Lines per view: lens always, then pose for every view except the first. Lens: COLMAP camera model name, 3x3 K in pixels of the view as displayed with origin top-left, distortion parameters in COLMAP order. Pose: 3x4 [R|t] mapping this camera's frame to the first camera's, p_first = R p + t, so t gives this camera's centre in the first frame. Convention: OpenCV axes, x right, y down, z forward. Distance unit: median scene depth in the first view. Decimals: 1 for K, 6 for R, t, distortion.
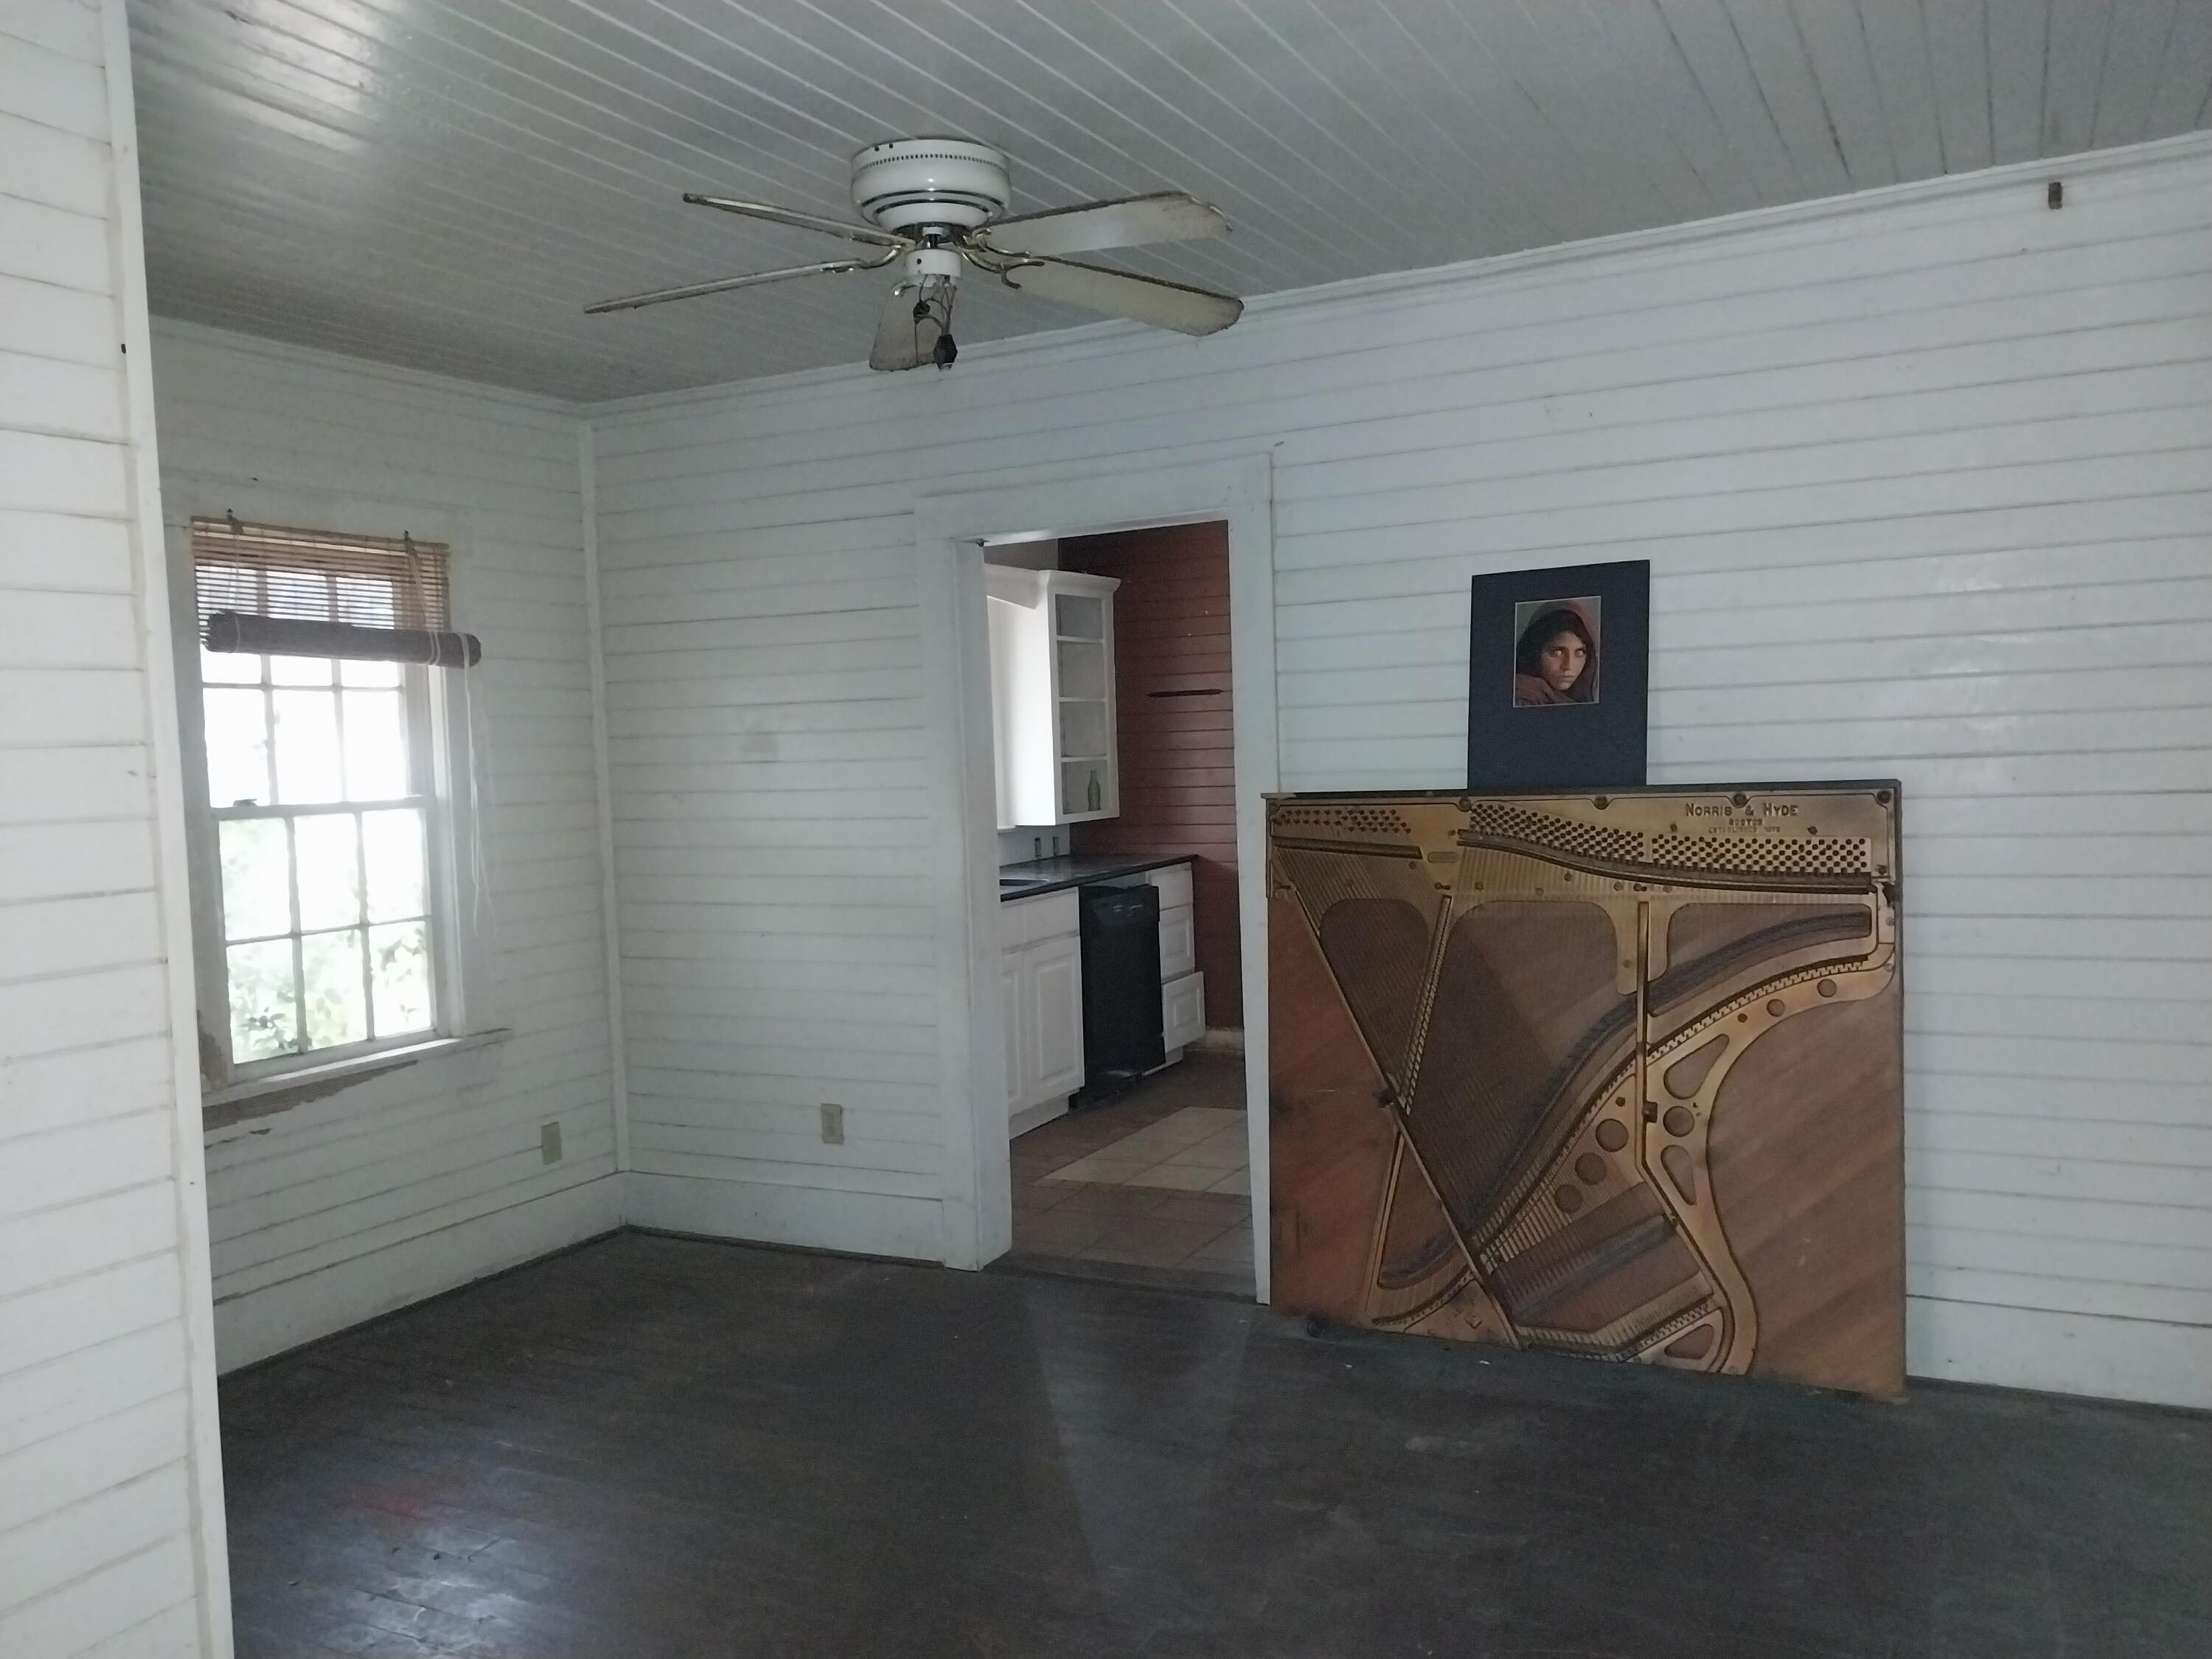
lens RADIAL K [[1752.0, 0, 1107.1], [0, 1752.0, 833.9], [0, 0, 1]] dist [0.013179, -0.005578]
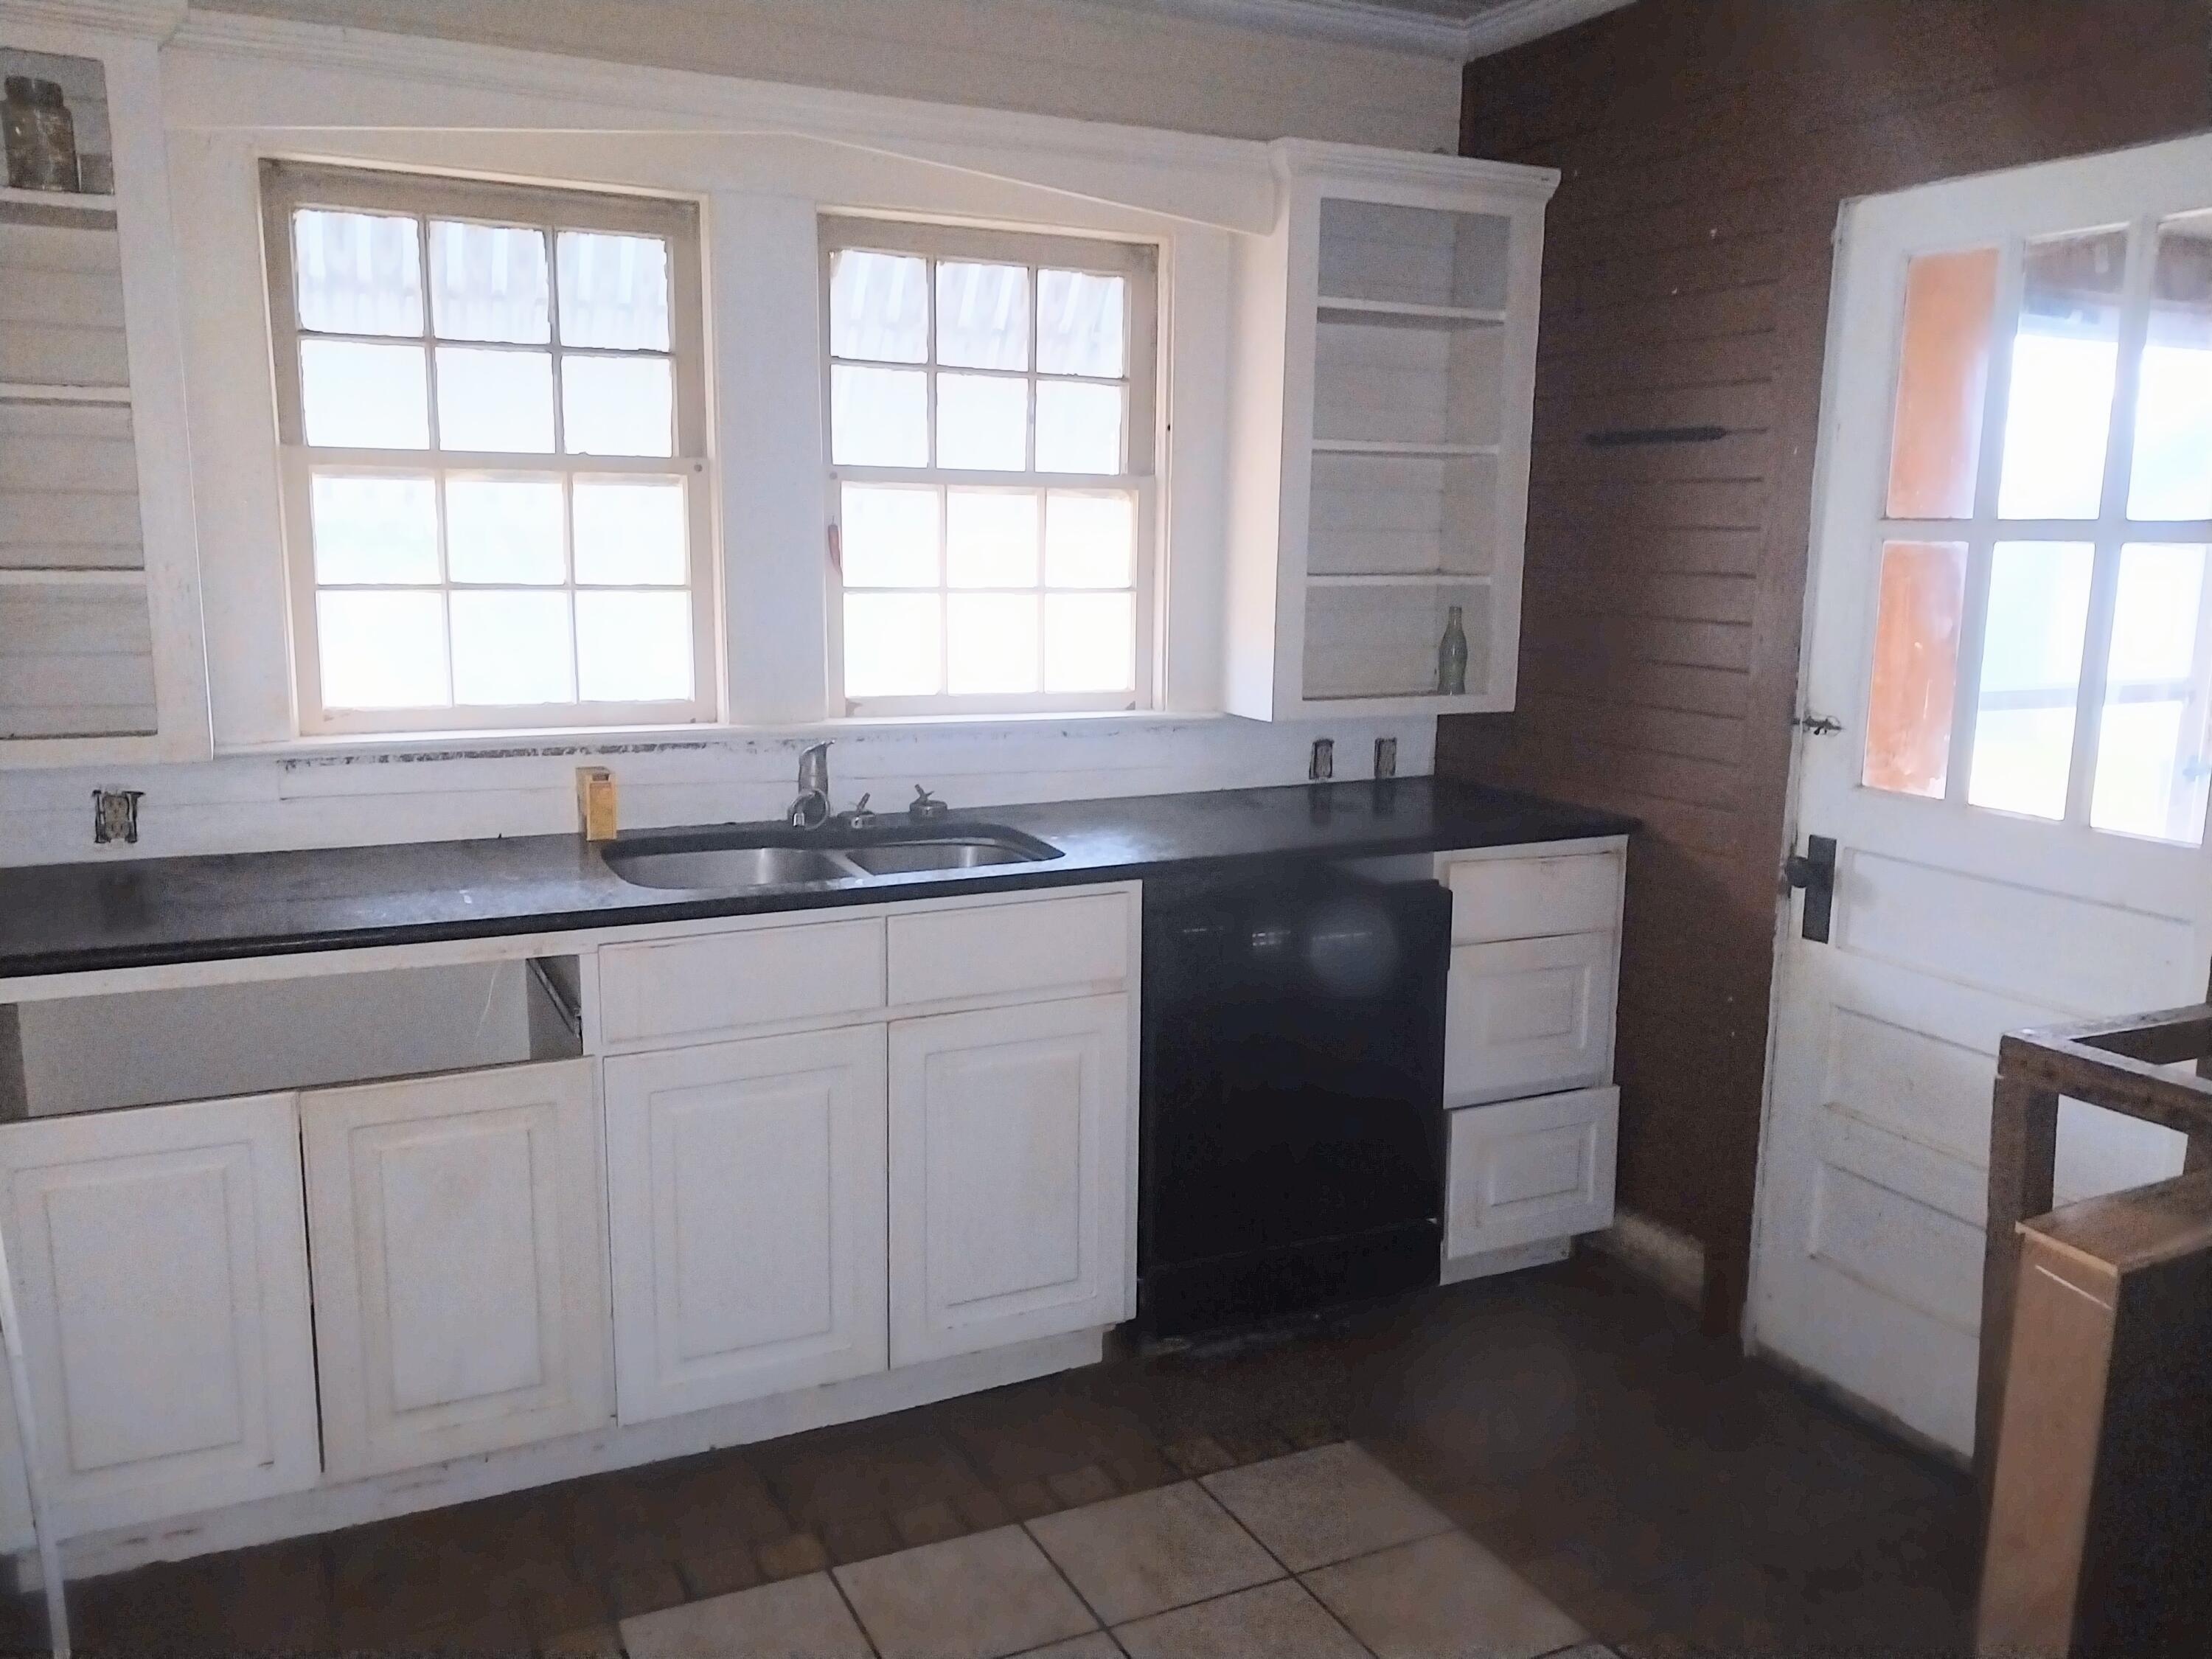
lens RADIAL K [[1752.0, 0, 1103.2], [0, 1752.0, 828.5], [0, 0, 1]] dist [0.013179, -0.005578]
pose [[0.788216, 0.144220, -0.598261, 0.205005], [-0.073776, 0.987285, 0.140800, -0.037177], [0.610960, -0.066843, 0.788834, 0.582728]]
